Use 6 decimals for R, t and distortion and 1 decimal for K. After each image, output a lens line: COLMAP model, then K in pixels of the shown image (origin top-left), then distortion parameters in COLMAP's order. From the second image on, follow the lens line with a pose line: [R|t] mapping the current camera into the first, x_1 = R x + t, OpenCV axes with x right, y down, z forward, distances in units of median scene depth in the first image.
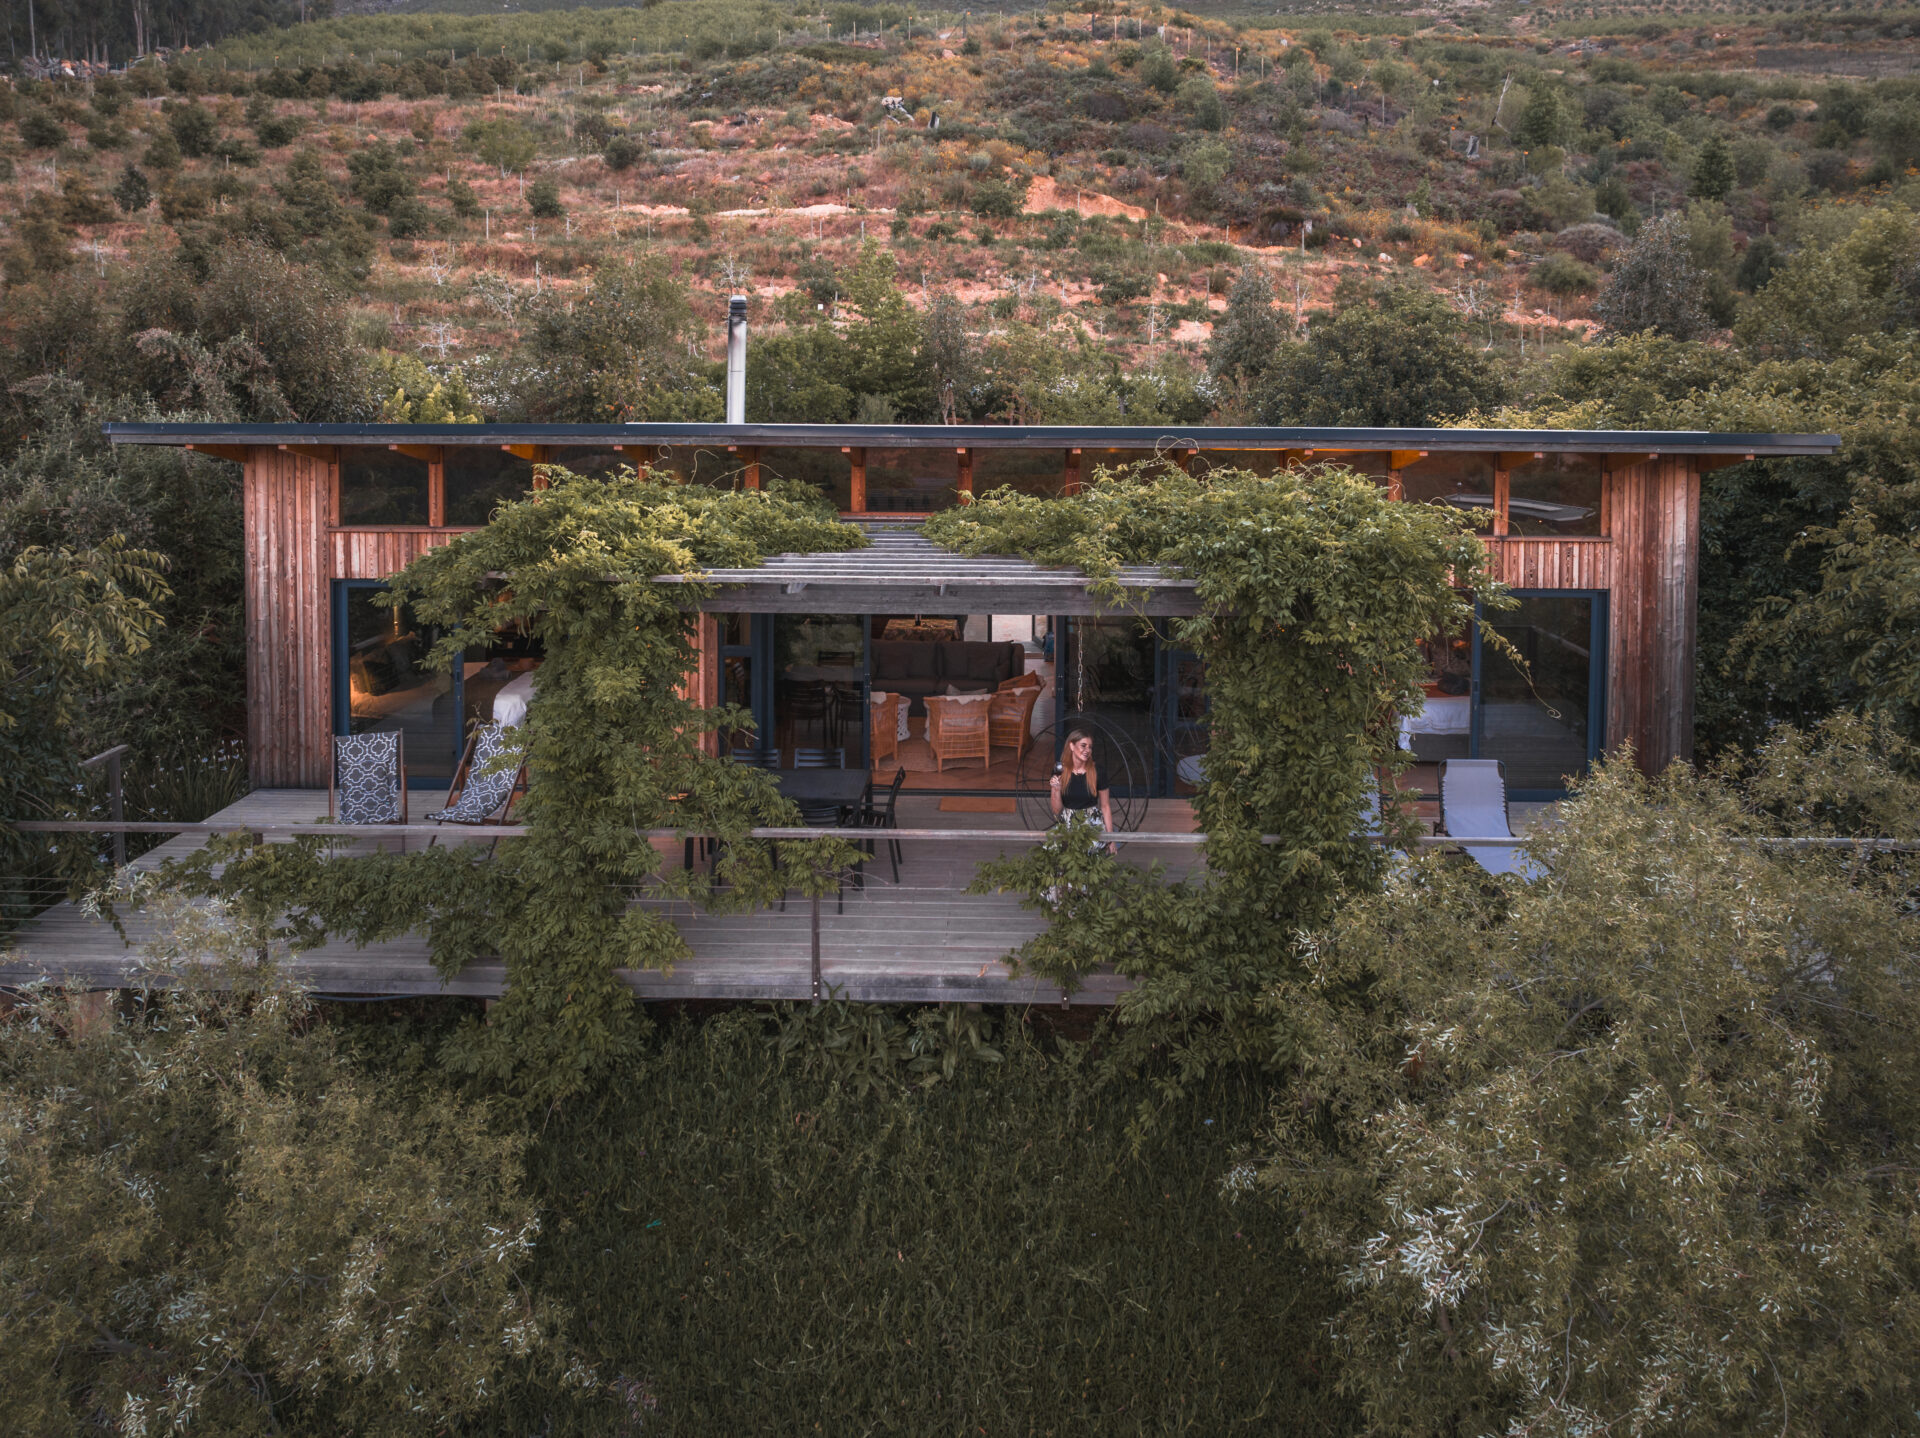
lens RADIAL K [[1425.1, 0, 988.4], [0, 1425.1, 425.3], [0, 0, 1]] dist [-0.043319, 0.007267]
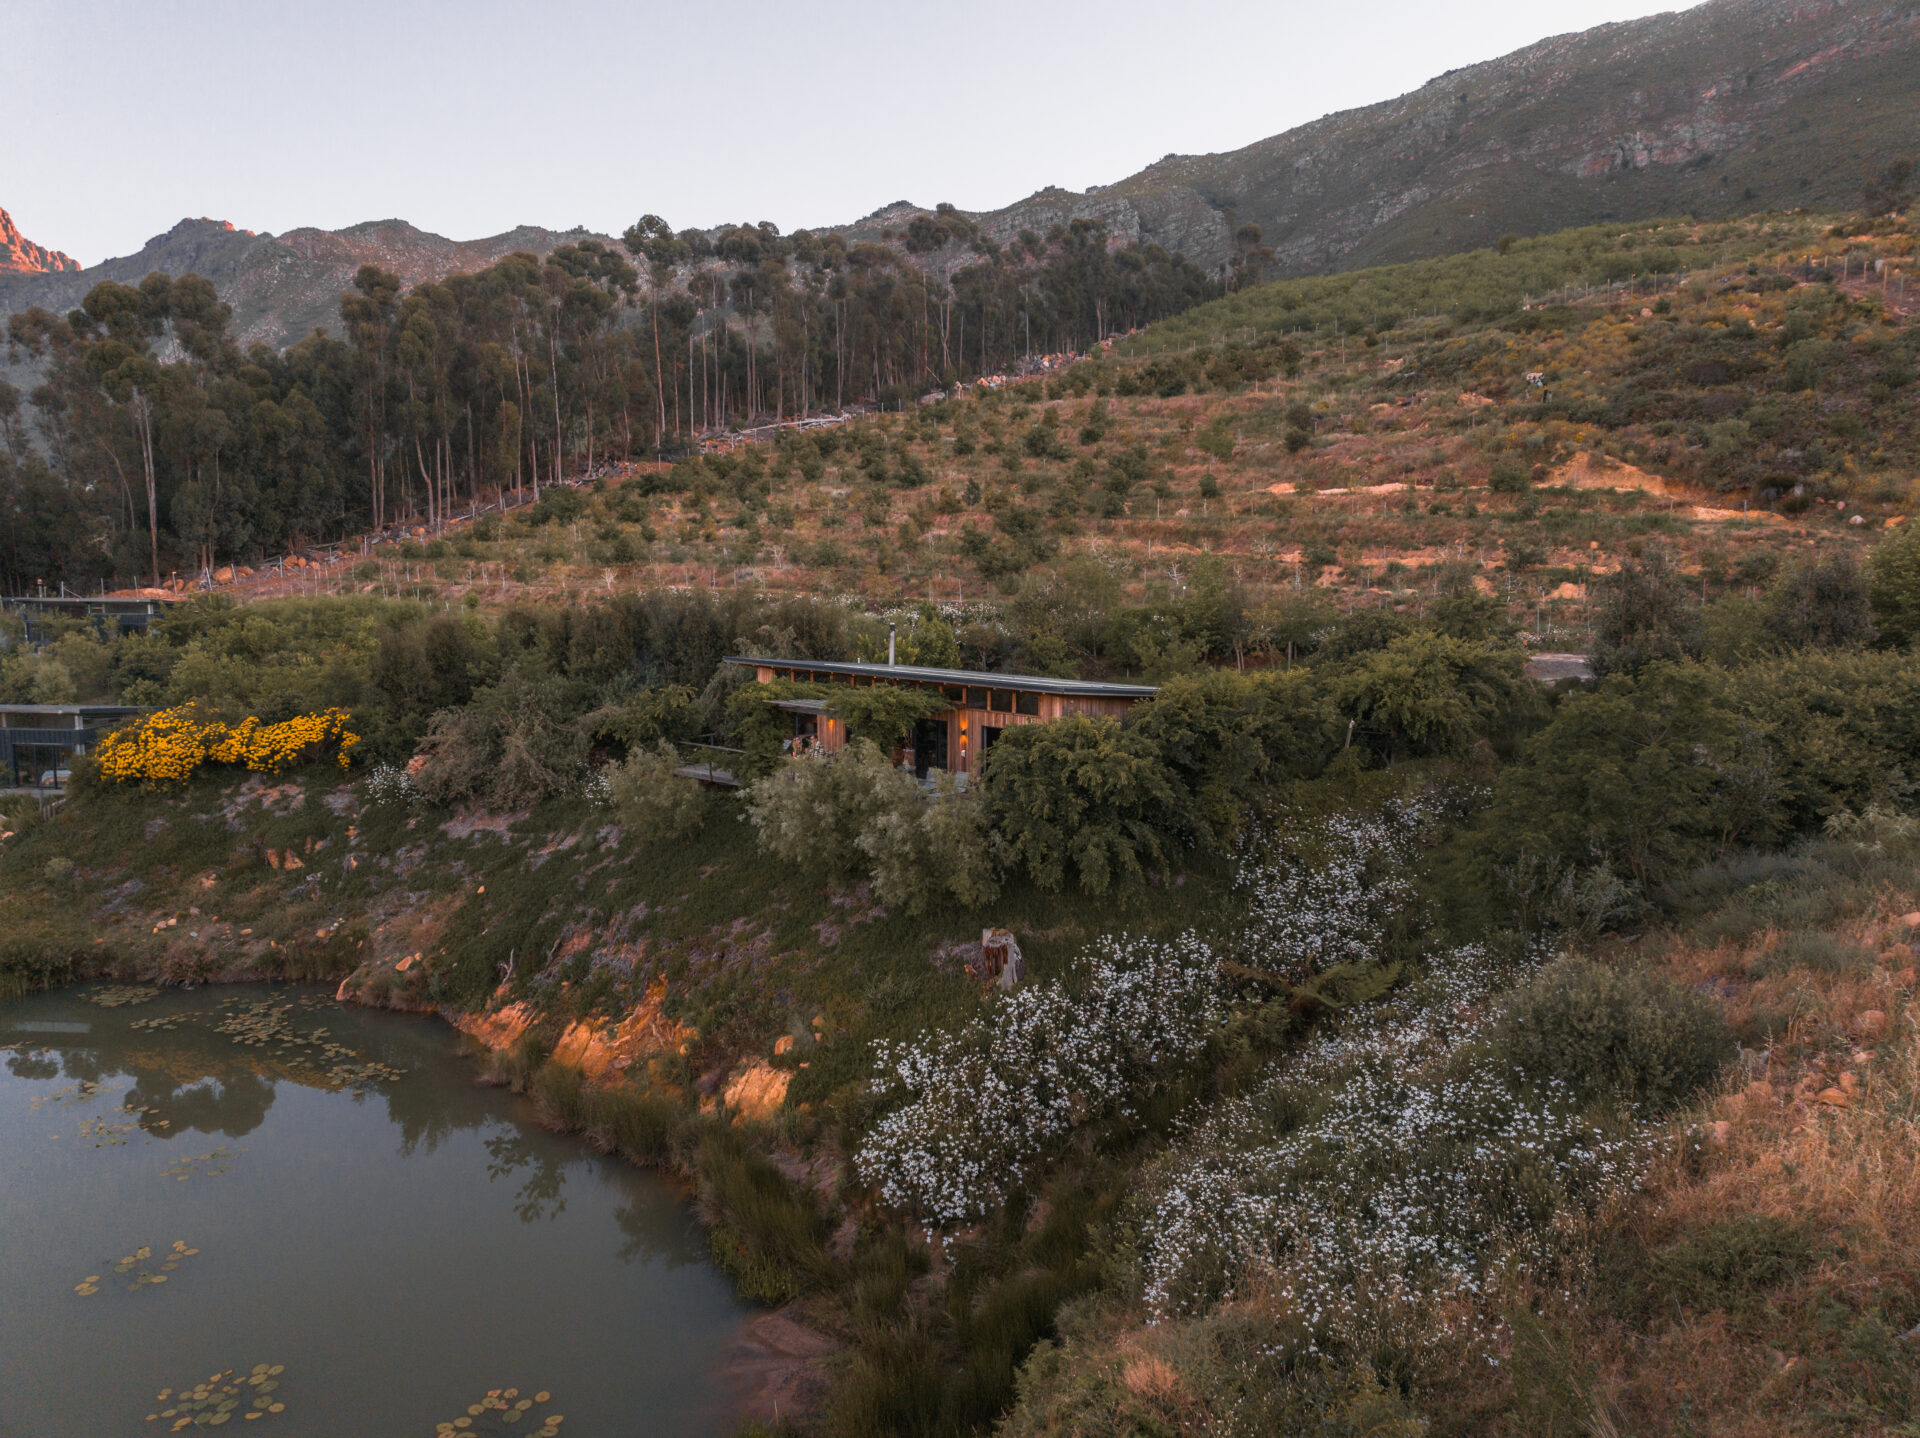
lens RADIAL K [[1346.0, 0, 969.0], [0, 1346.0, 719.3], [0, 0, 1]] dist [-0.043416, 0.010687]
pose [[0.767120, 0.081334, -0.636327, 0.423418], [-0.030090, 0.995400, 0.090955, -0.034743], [0.640798, -0.050626, 0.766039, -0.268516]]
